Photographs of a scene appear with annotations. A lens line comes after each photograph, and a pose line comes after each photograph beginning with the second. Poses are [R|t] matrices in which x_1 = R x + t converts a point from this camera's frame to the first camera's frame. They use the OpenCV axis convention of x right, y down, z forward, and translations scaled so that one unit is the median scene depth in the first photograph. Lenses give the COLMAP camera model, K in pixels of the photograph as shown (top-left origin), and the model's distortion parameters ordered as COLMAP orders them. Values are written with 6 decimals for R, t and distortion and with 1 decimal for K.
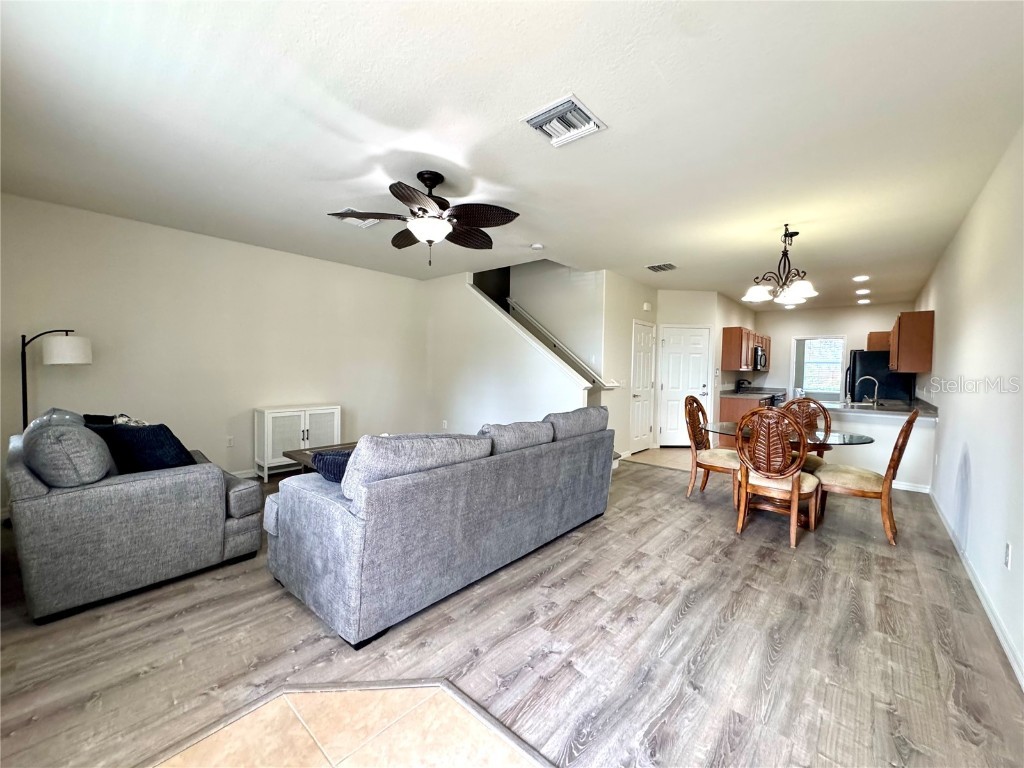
lens RADIAL K [[408.0, 0, 512.0], [0, 408.0, 384.0], [0, 0, 1]] dist [-0.001620, 0.000771]
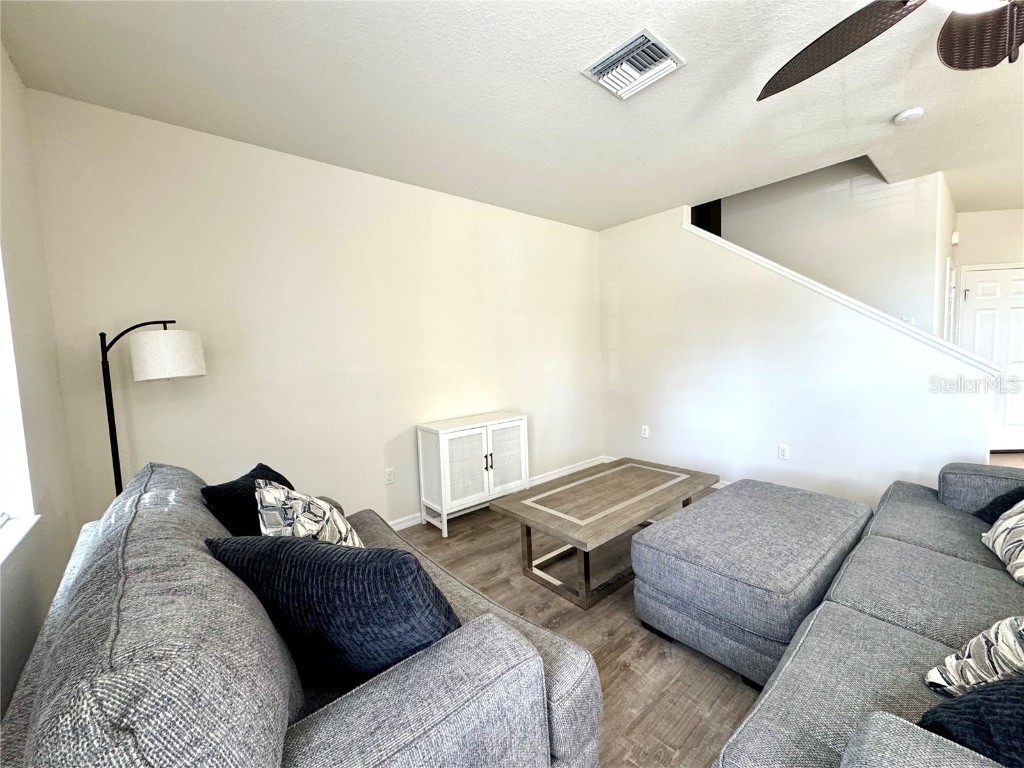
lens RADIAL K [[408.0, 0, 512.0], [0, 408.0, 384.0], [0, 0, 1]] dist [-0.001620, 0.000771]
pose [[0.987431, -0.043121, -0.152053, -0.395016], [0.049269, 0.998104, 0.036900, -0.028791], [0.150173, -0.043928, 0.987683, 0.378890]]
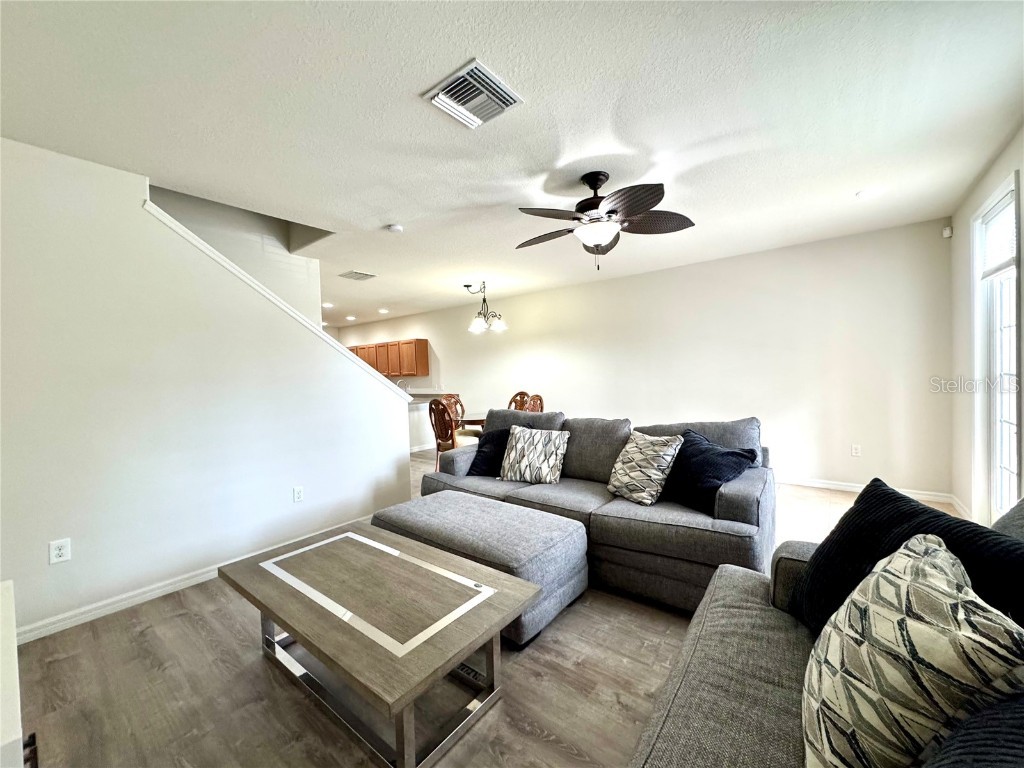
lens RADIAL K [[408.0, 0, 512.0], [0, 408.0, 384.0], [0, 0, 1]] dist [-0.001620, 0.000771]
pose [[-0.055320, -0.041653, 0.997599, -0.771190], [0.070554, 0.996469, 0.045519, -0.054360], [-0.995973, 0.072903, -0.052186, 0.846436]]
